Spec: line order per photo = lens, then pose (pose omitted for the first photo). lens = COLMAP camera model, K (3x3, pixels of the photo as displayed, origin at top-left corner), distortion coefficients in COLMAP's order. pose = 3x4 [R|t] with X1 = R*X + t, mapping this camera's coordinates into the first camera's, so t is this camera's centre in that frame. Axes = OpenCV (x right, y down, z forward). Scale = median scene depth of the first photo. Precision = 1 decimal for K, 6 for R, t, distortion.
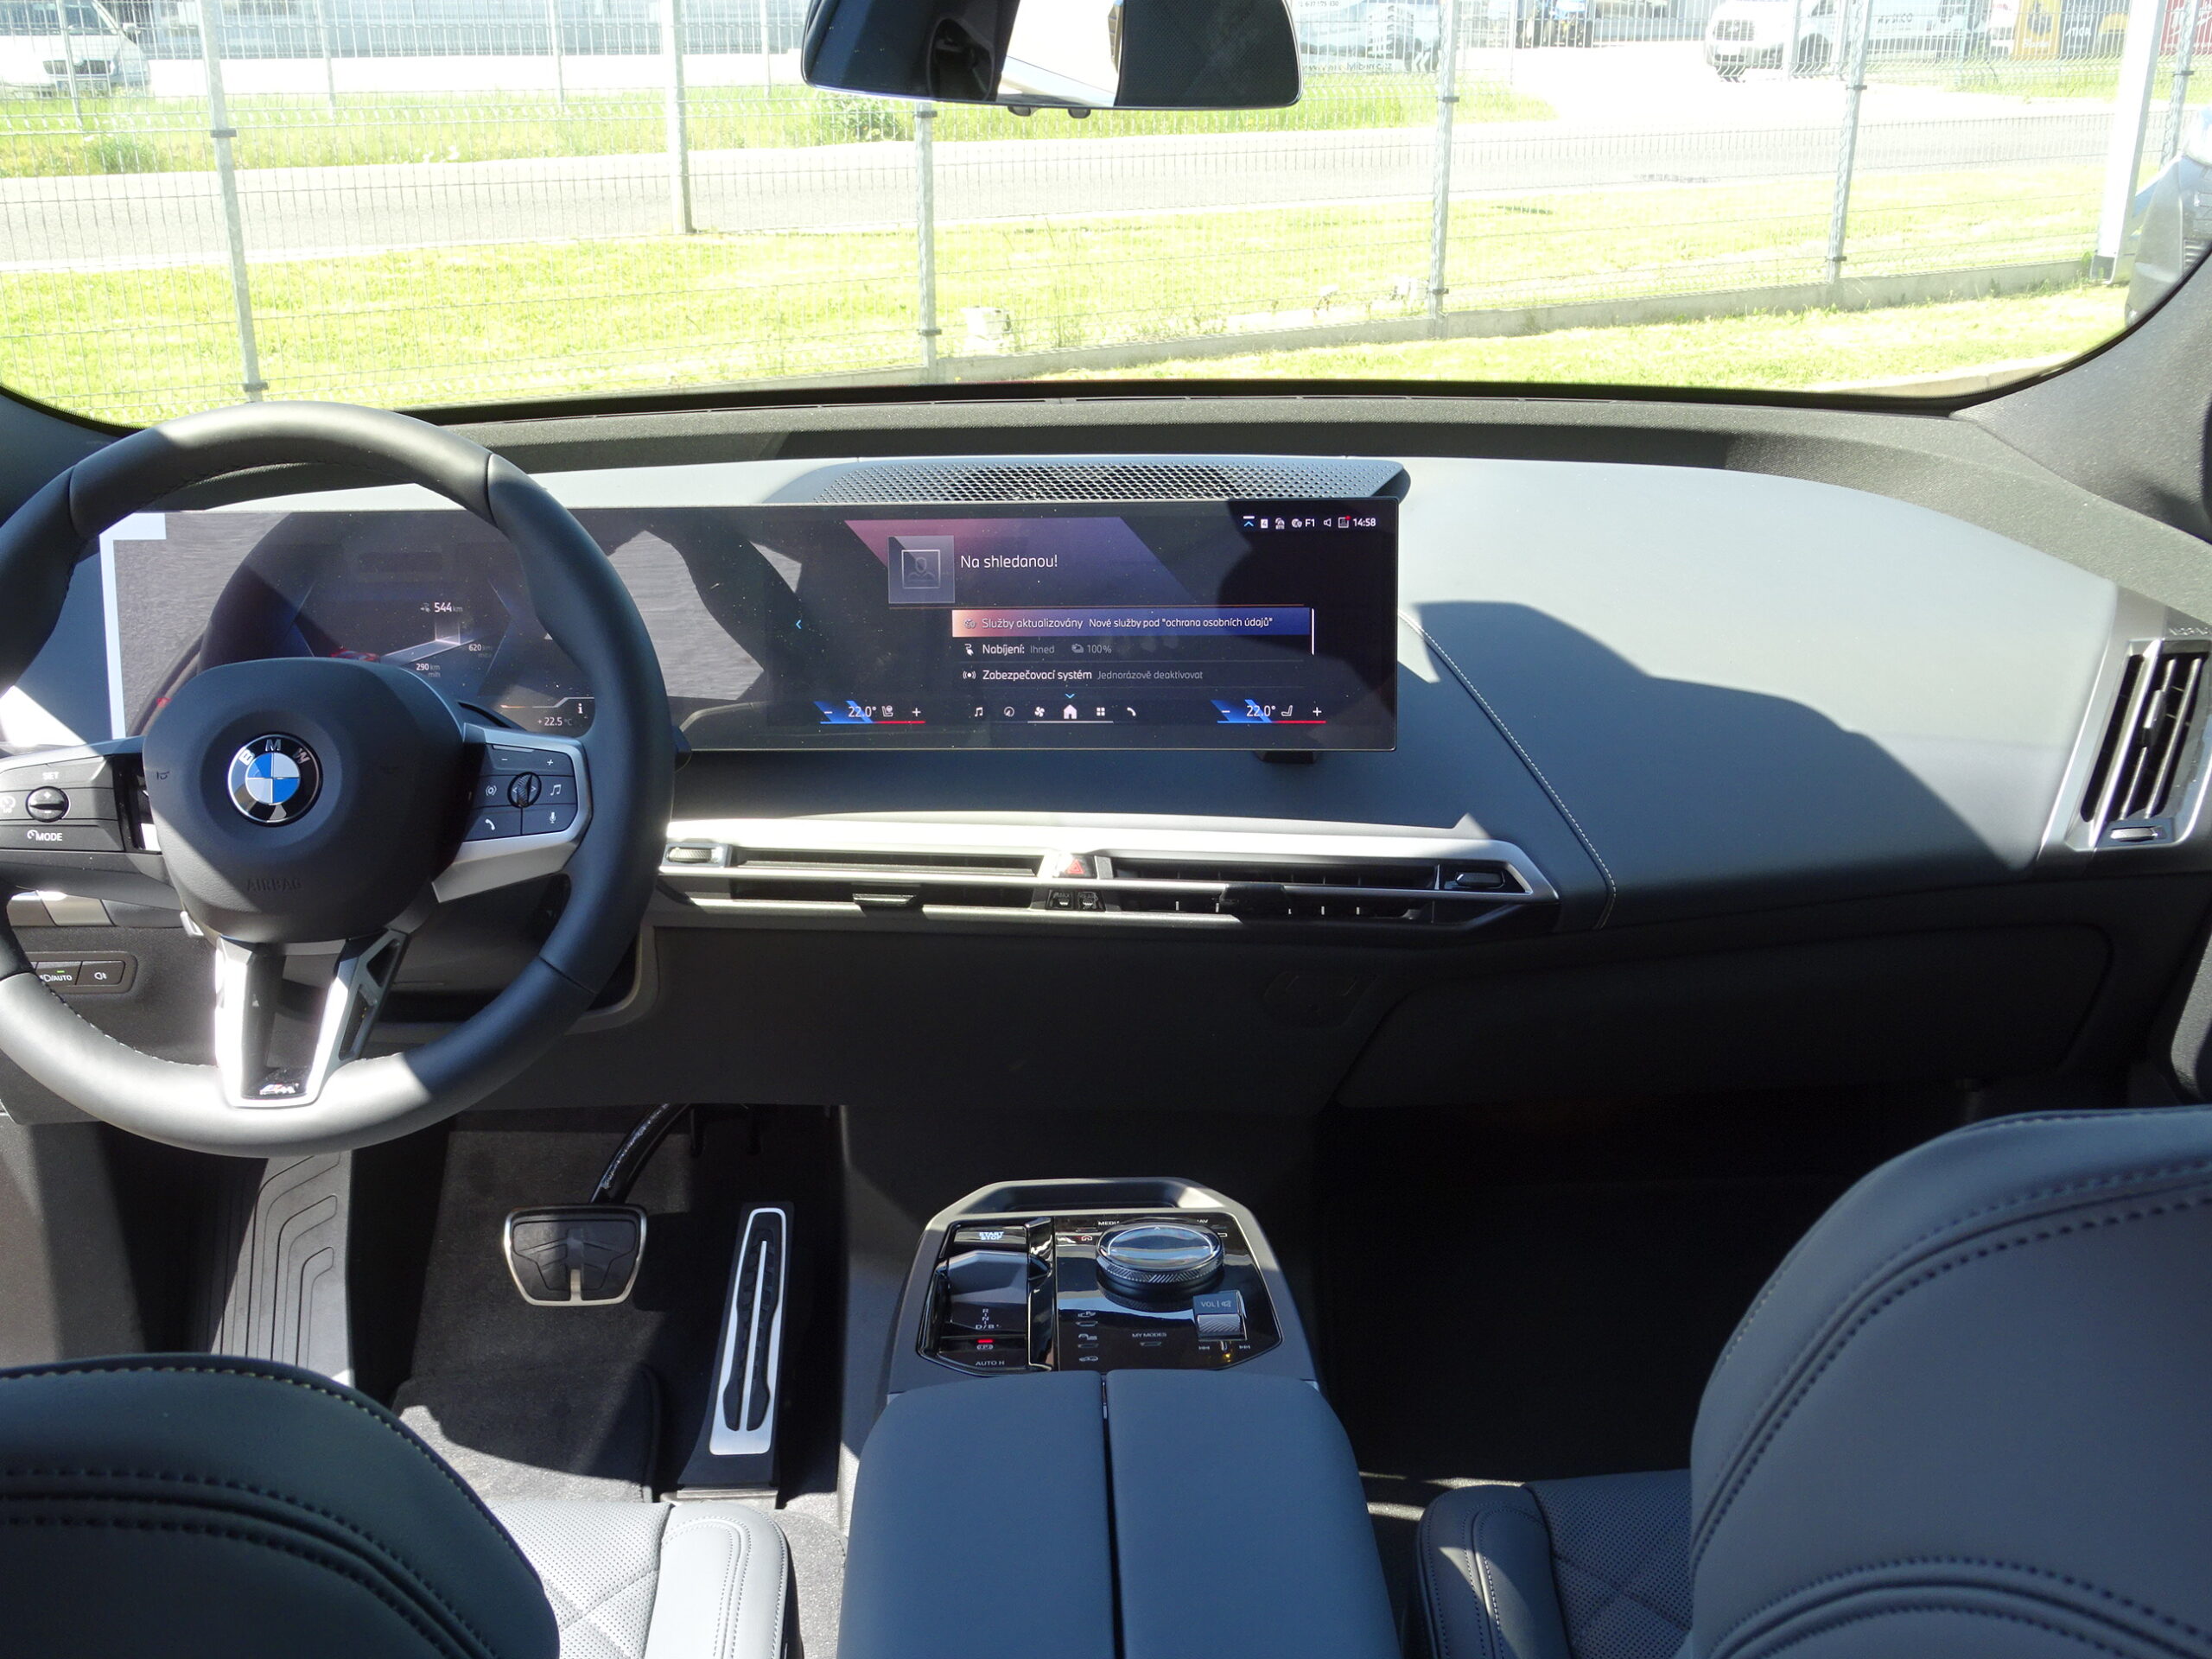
lens RADIAL K [[2275.5, 0, 1105.5], [0, 2275.5, 826.4], [0, 0, 1]] dist [-0.028356, 0.000000]
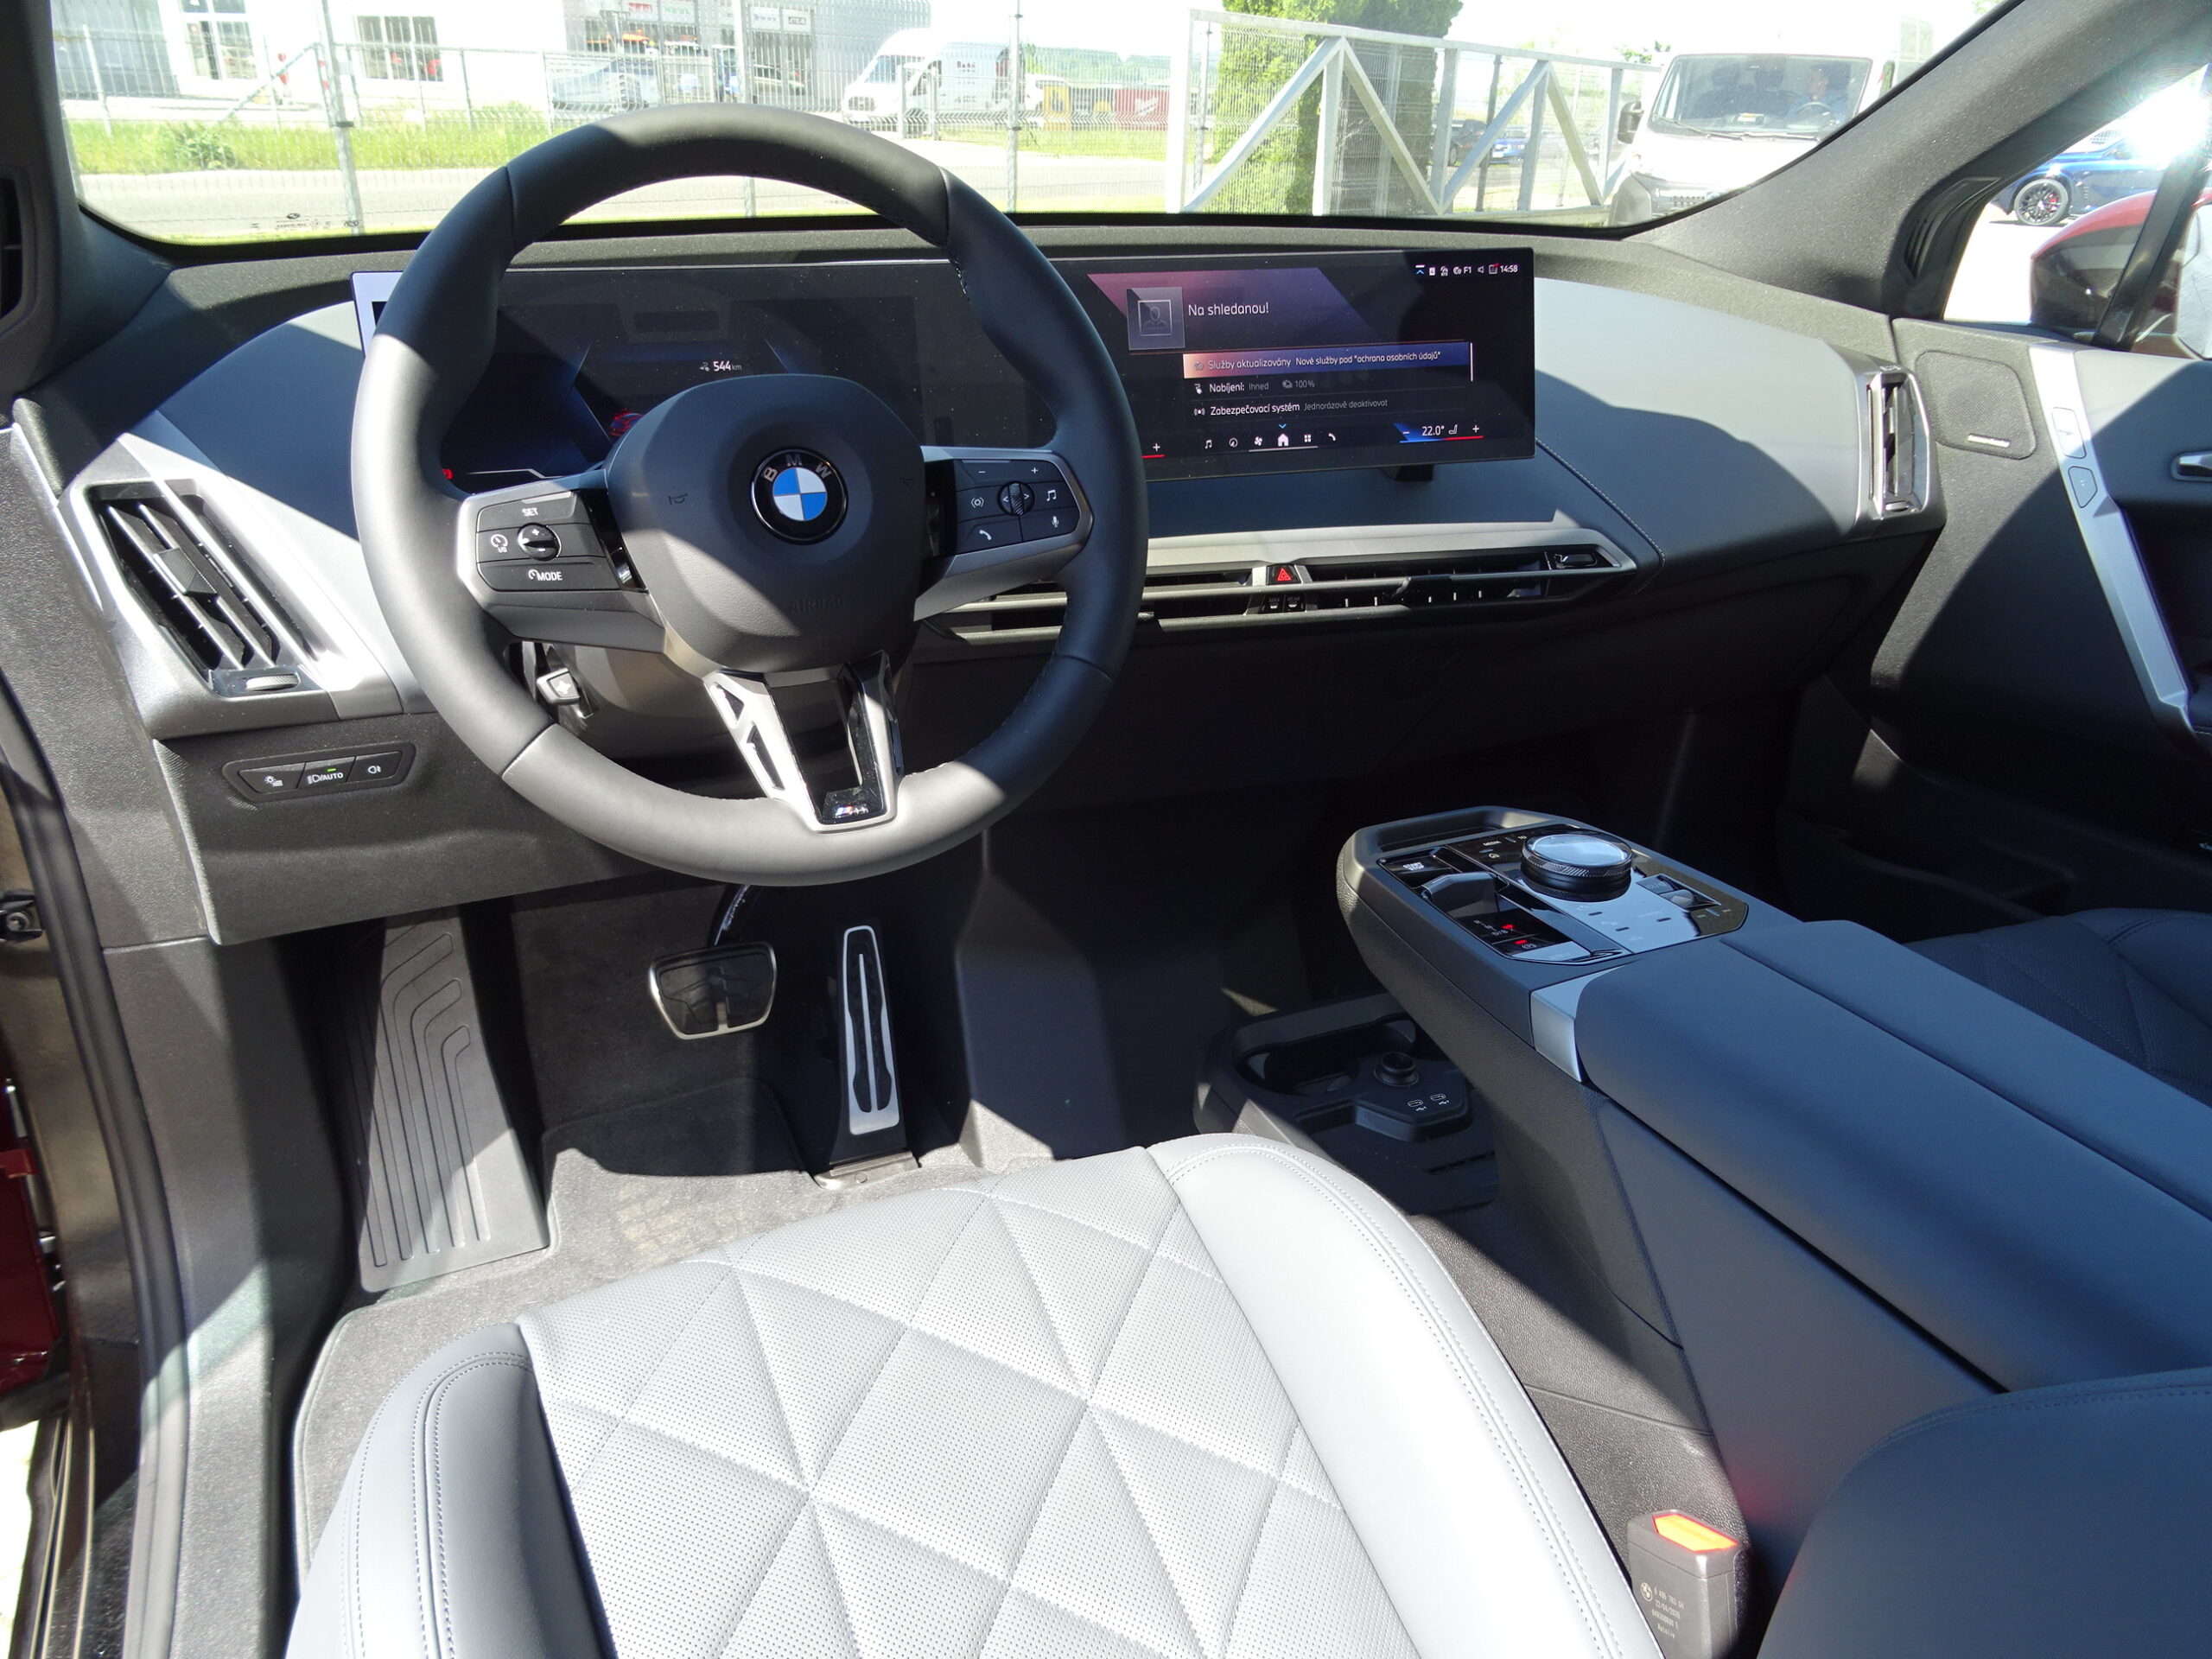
lens RADIAL K [[1562.9, 0, 1107.7], [0, 1562.9, 843.4], [0, 0, 1]] dist [-0.040912, 0.018063]
pose [[0.922300, -0.135770, 0.361843, -0.419352], [0.094799, 0.987134, 0.128760, 0.043513], [-0.374669, -0.084453, 0.923304, 0.270127]]
